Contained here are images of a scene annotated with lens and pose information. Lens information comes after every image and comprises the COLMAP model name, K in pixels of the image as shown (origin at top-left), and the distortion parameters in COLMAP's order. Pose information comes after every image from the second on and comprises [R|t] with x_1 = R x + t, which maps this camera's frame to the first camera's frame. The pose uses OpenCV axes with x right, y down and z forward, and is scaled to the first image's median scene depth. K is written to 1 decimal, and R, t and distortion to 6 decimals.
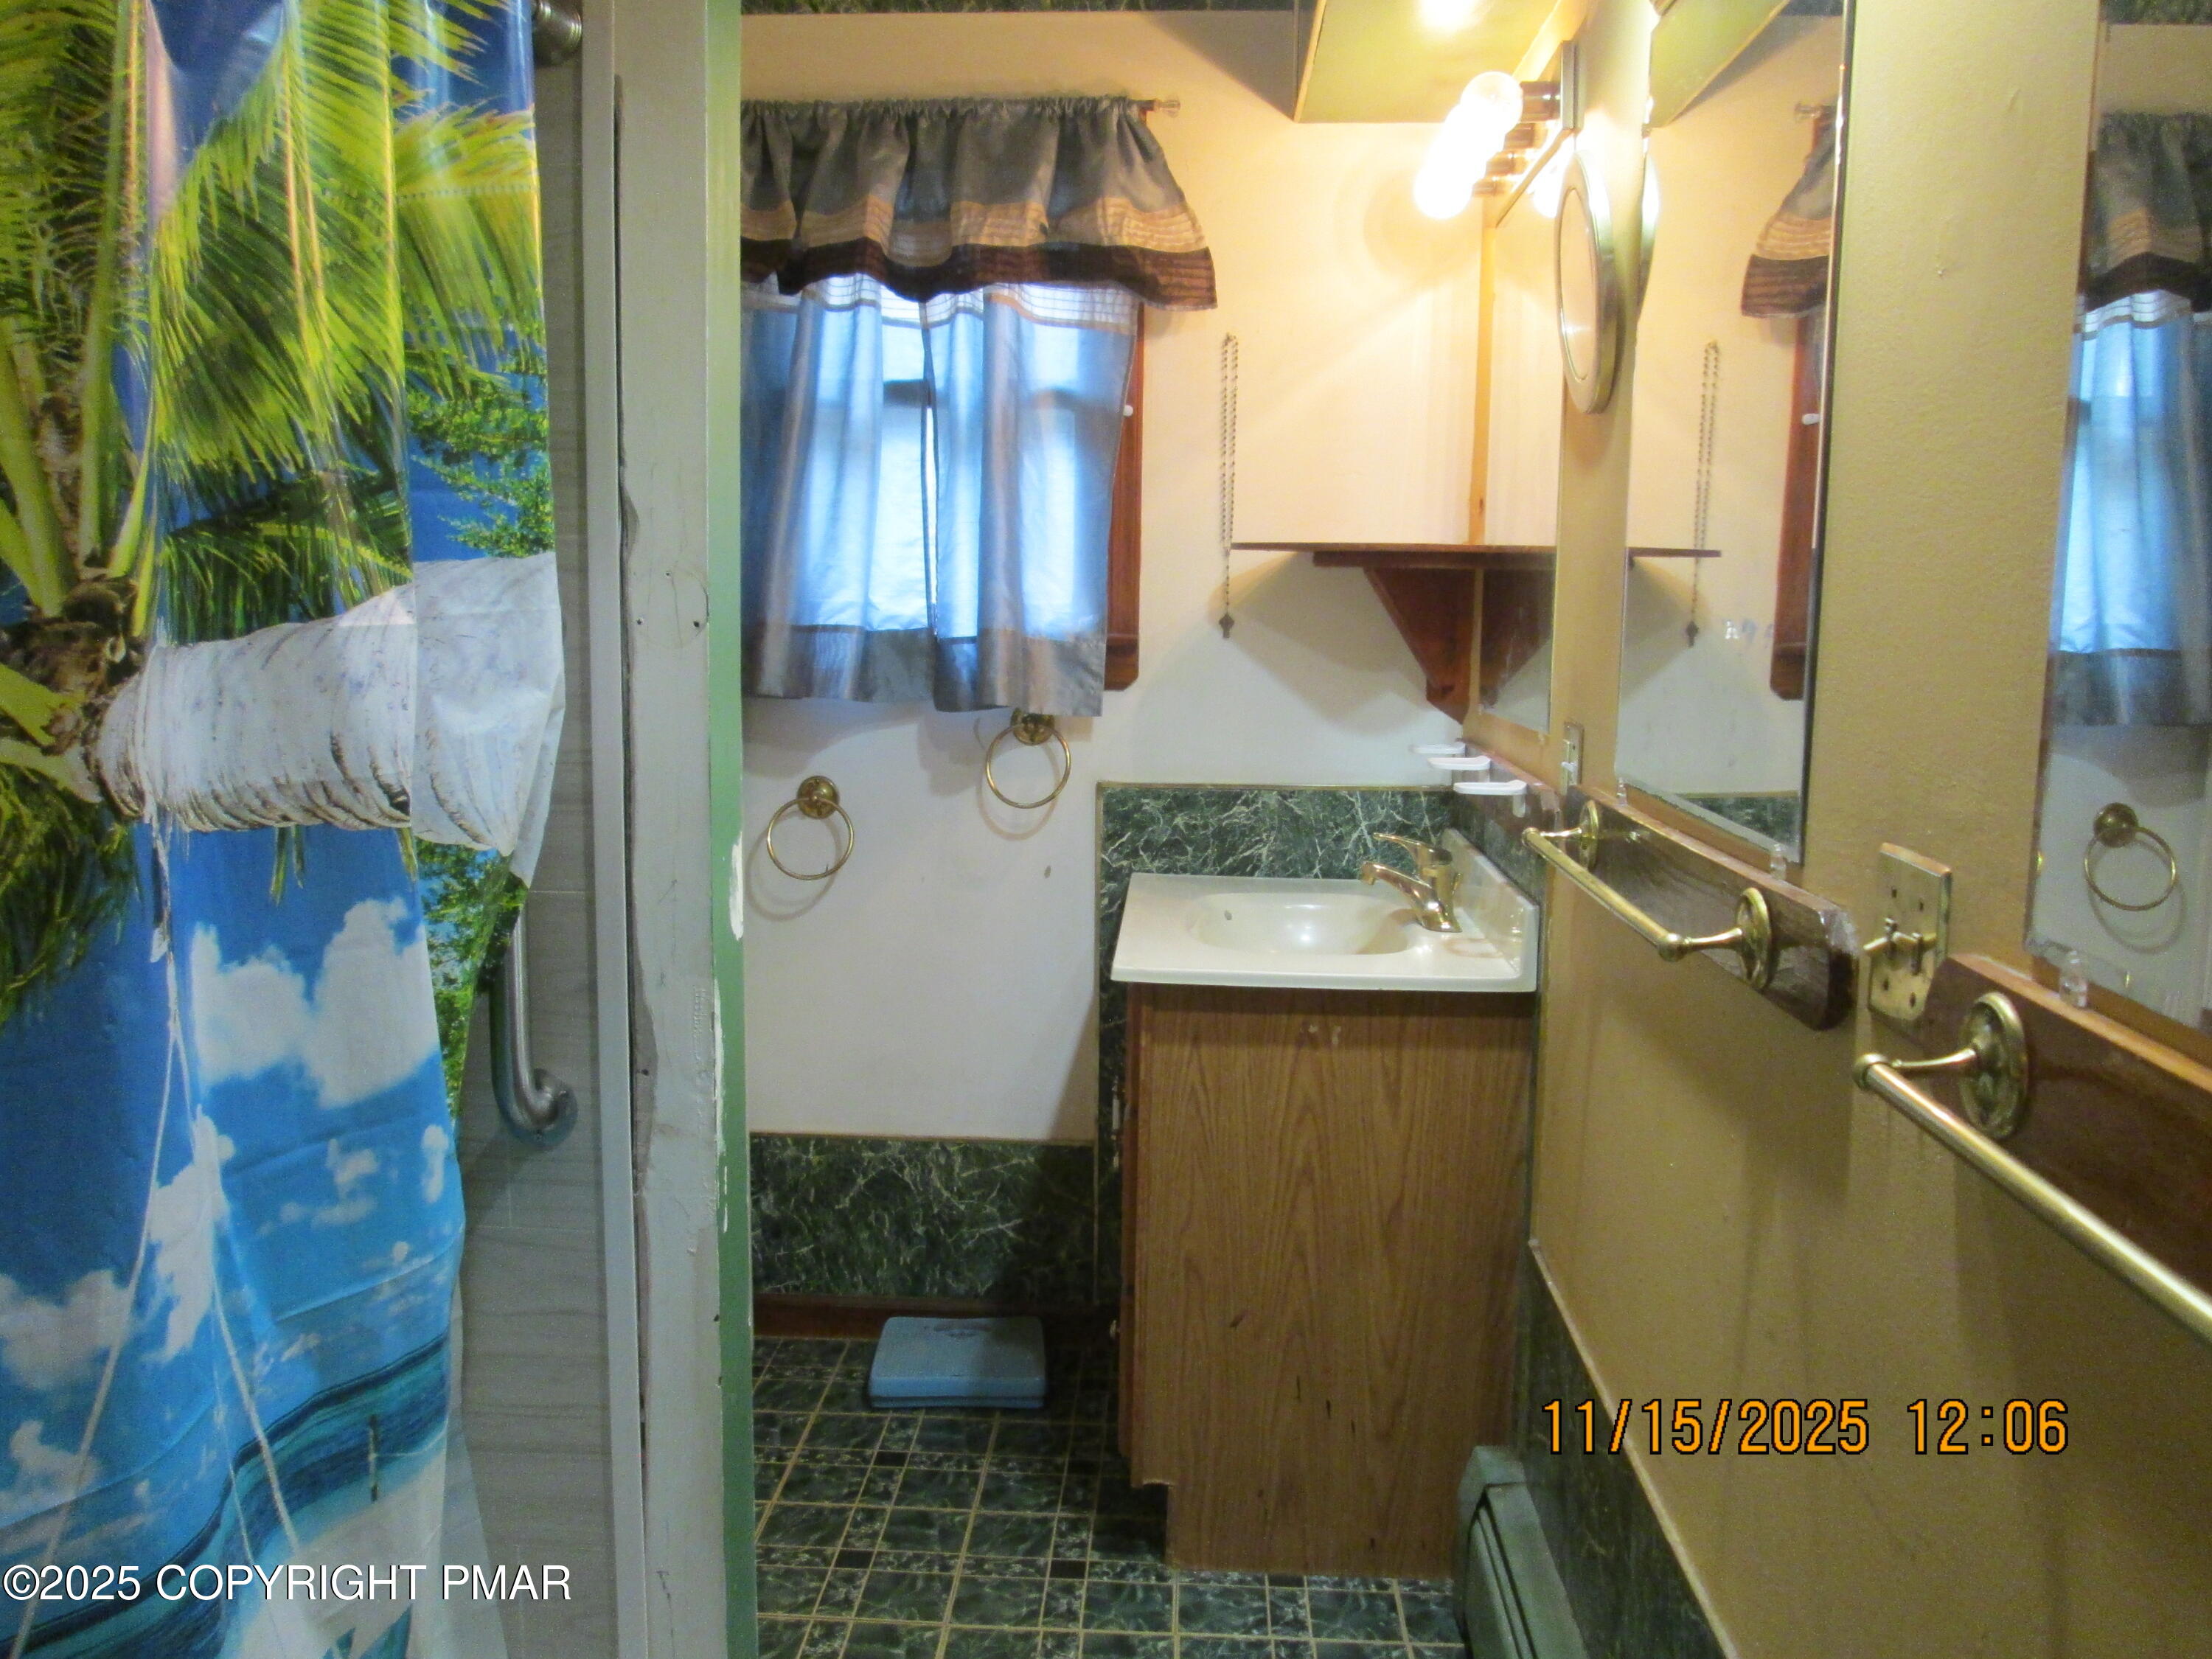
lens RADIAL K [[1819.1, 0, 1103.1], [0, 1819.1, 835.0], [0, 0, 1]] dist [-0.039173, 0.002872]
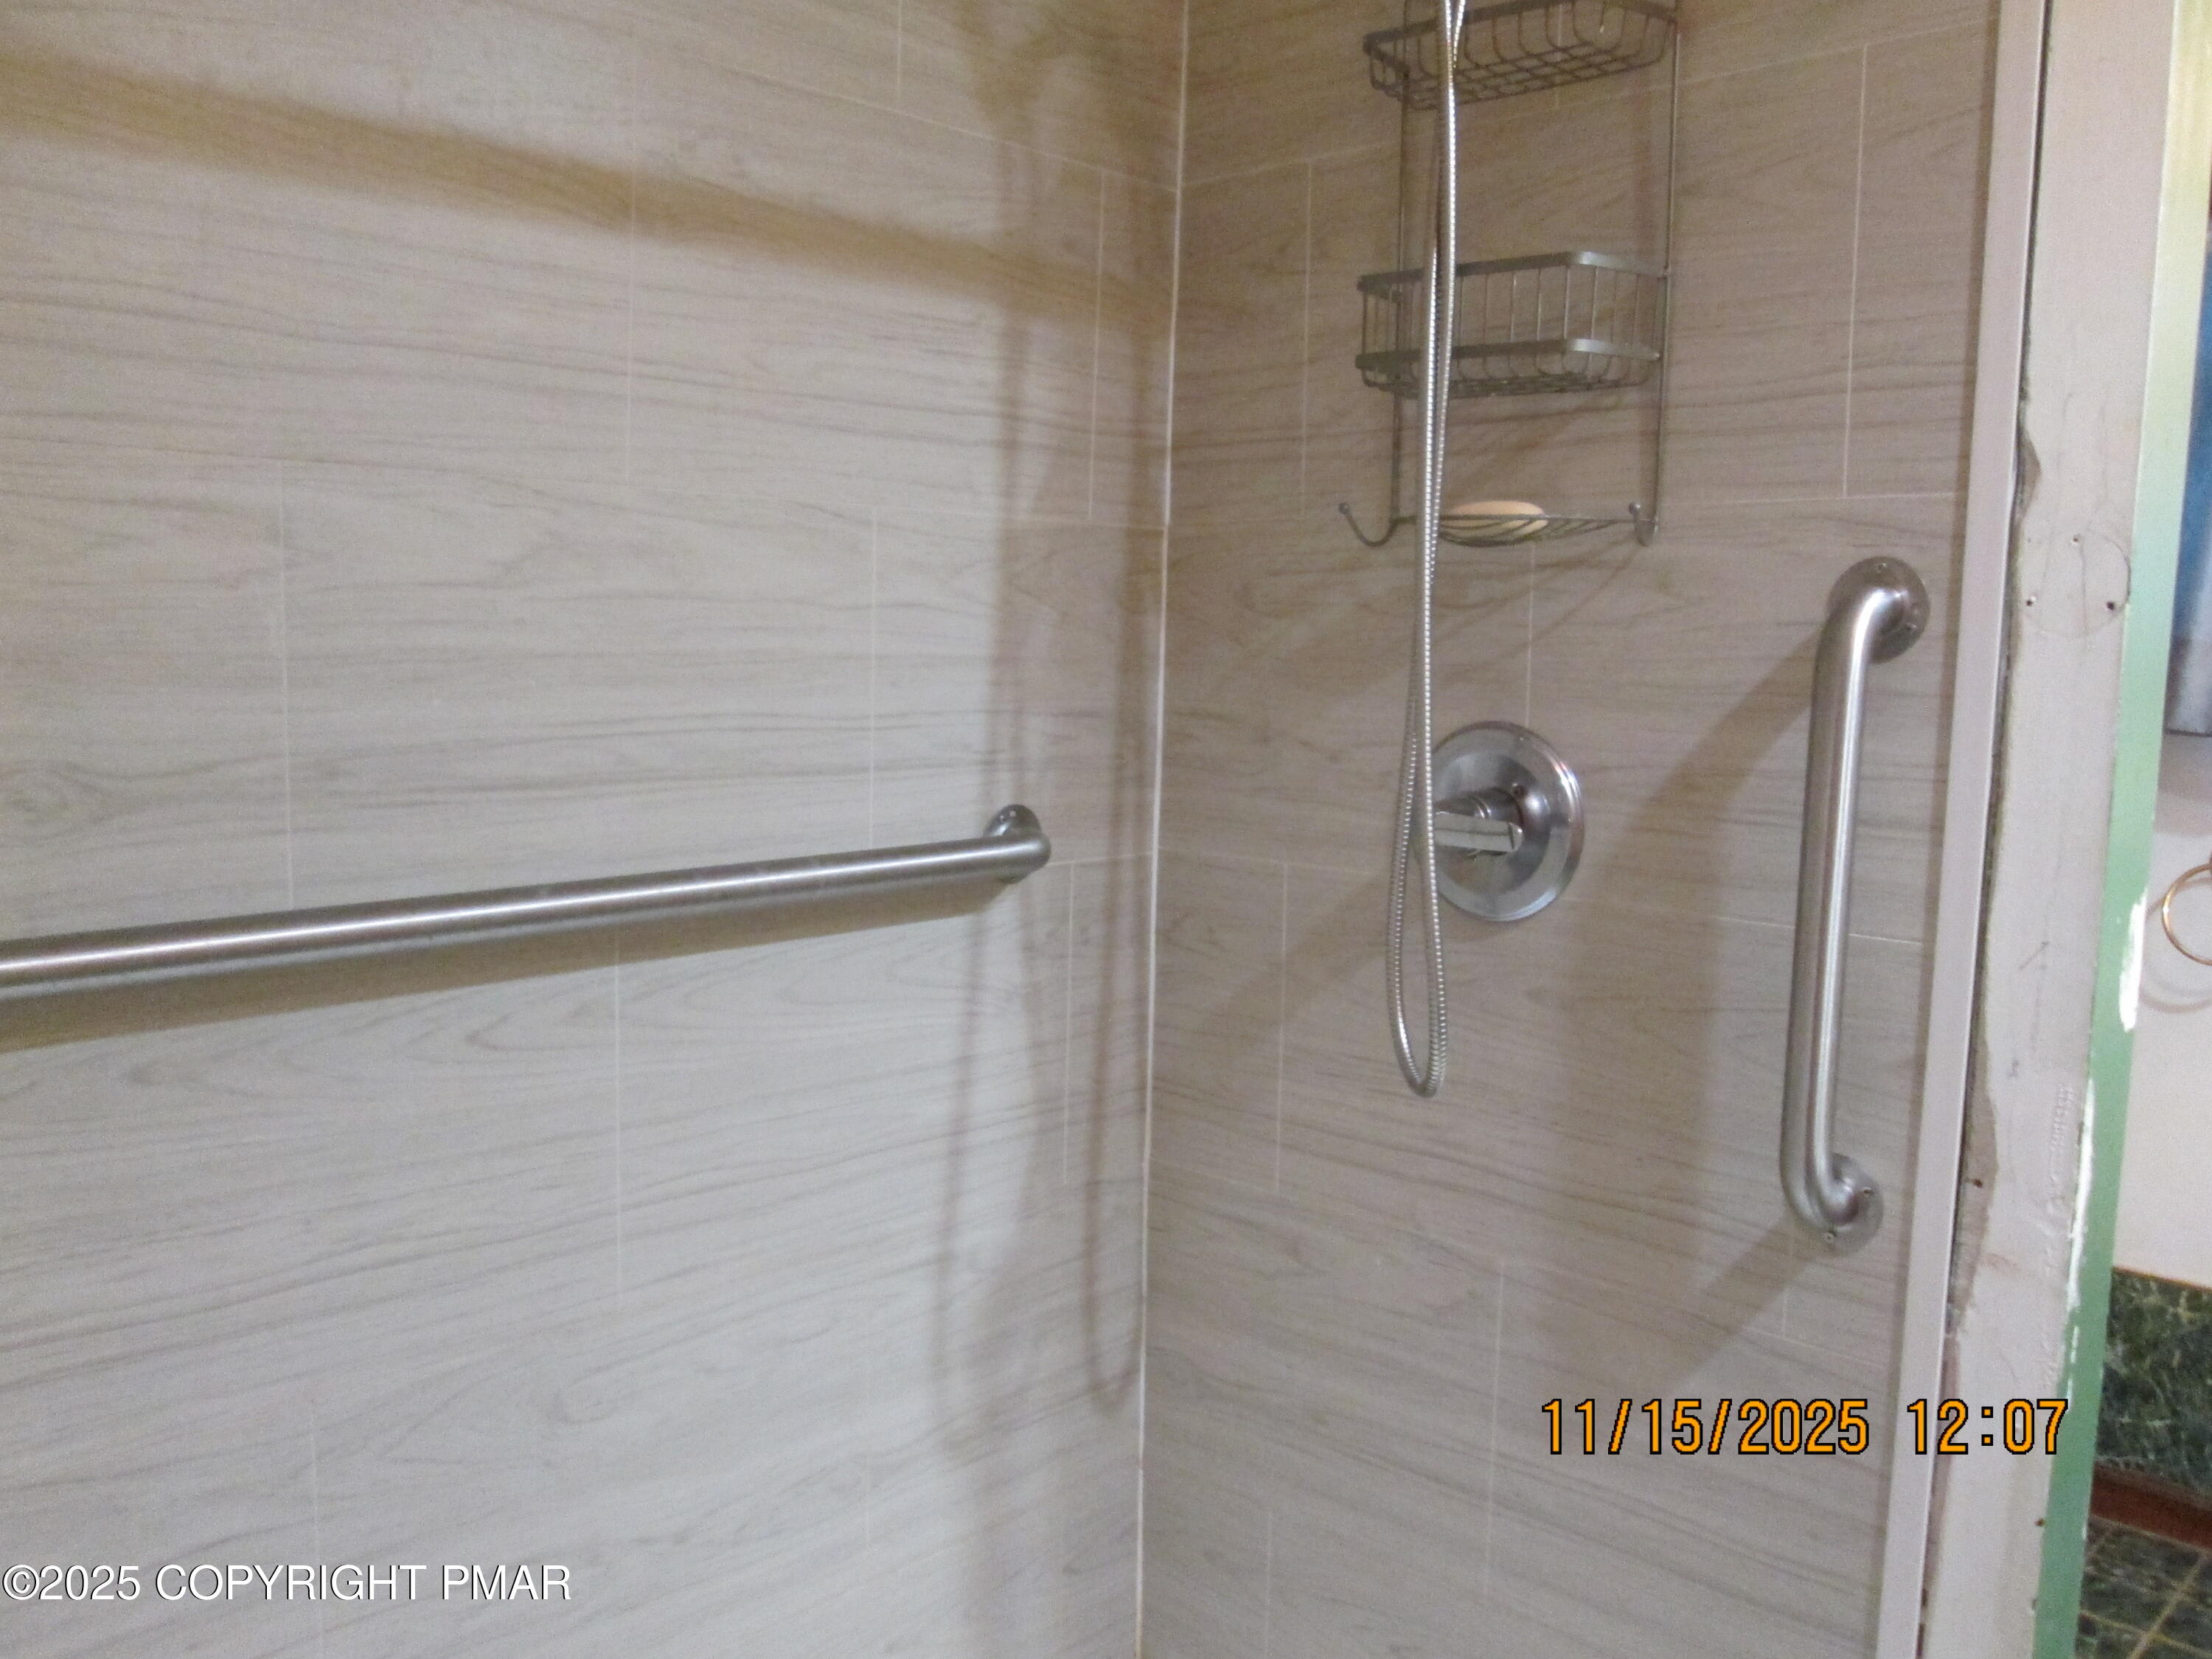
lens RADIAL K [[1819.1, 0, 1098.8], [0, 1819.1, 842.2], [0, 0, 1]] dist [-0.039173, 0.002872]
pose [[0.753822, 0.081987, -0.651944, -0.045331], [-0.094582, 0.995391, 0.015815, 0.008737], [0.650236, 0.049740, 0.758103, 0.161670]]
